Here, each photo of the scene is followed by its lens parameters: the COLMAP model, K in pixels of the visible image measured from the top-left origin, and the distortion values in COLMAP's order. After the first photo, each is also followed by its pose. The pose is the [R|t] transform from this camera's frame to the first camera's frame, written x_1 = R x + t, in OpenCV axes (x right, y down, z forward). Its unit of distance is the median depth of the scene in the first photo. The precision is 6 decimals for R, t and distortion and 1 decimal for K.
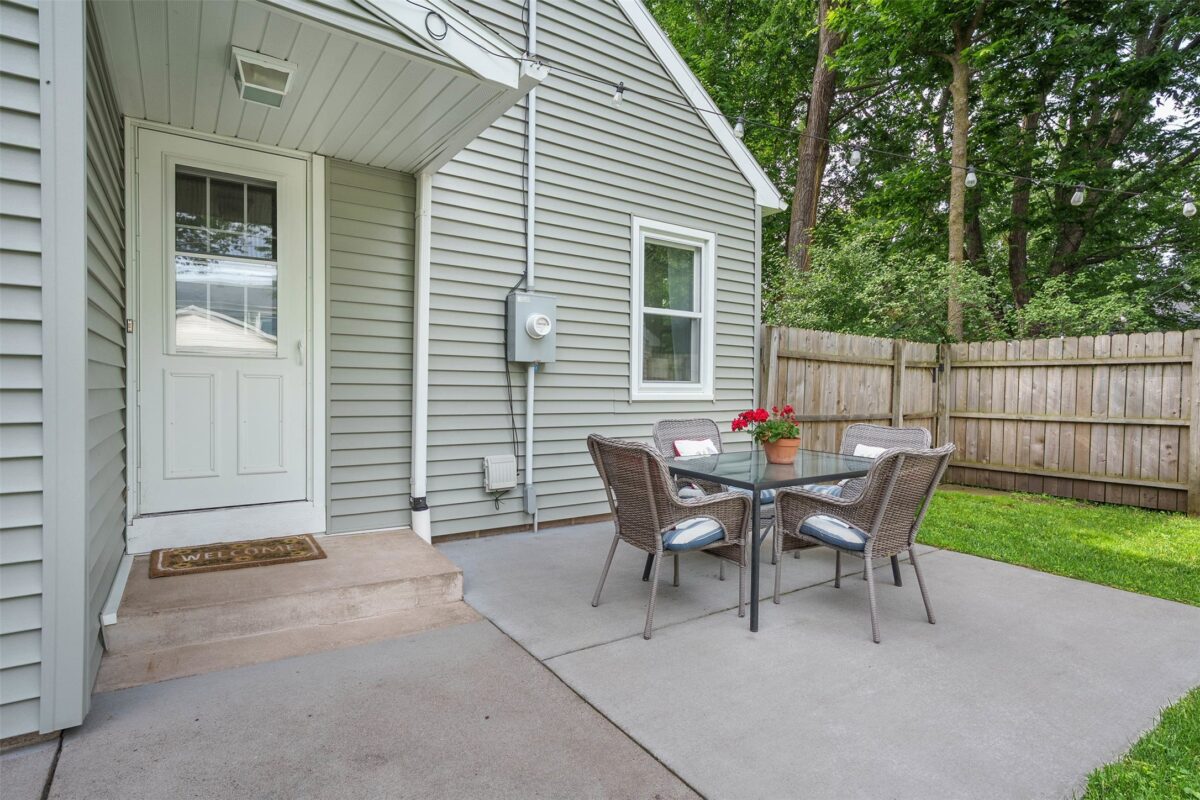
lens RADIAL K [[605.8, 0, 597.8], [0, 605.8, 394.5], [0, 0, 1]] dist [-0.001418, -0.000051]
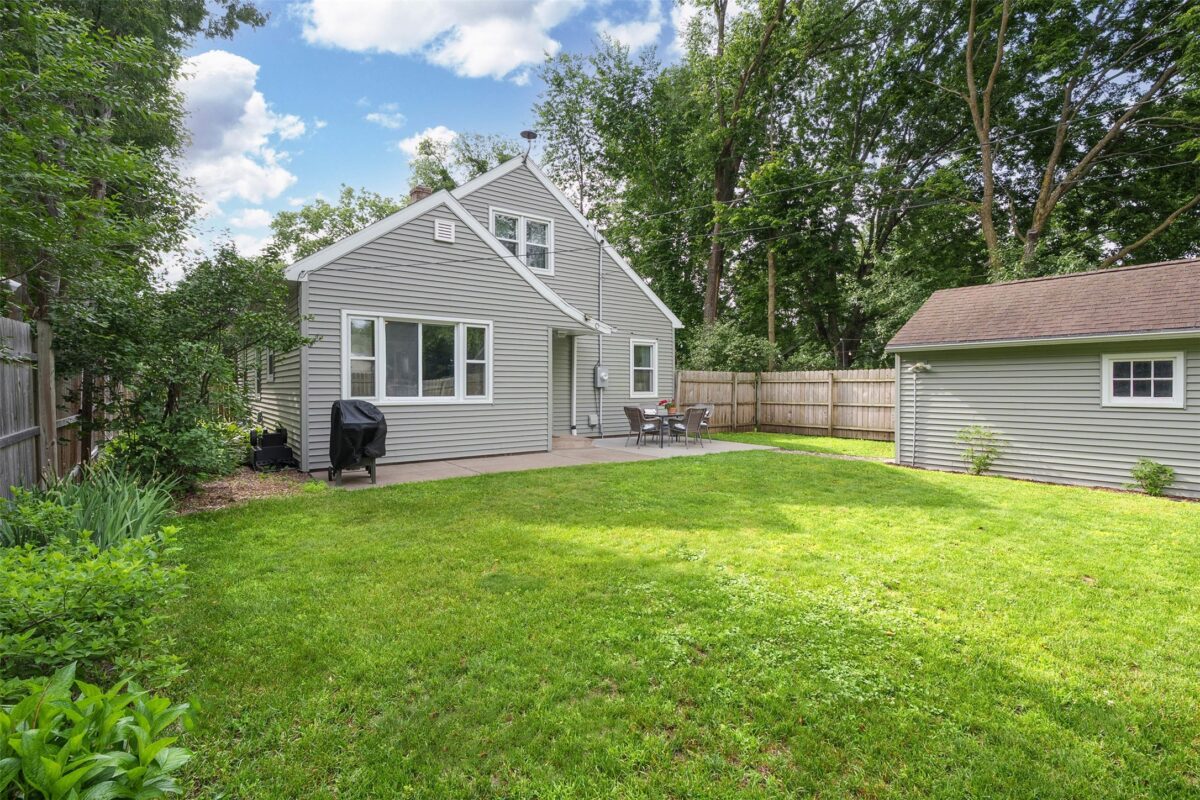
lens RADIAL K [[555.9, 0, 601.0], [0, 555.9, 388.7], [0, 0, 1]] dist [-0.000539, -0.000043]
pose [[0.999053, -0.012116, 0.041786, -0.193009], [0.012489, 0.999884, -0.008675, -0.014041], [-0.041676, 0.009189, 0.999089, -1.657745]]
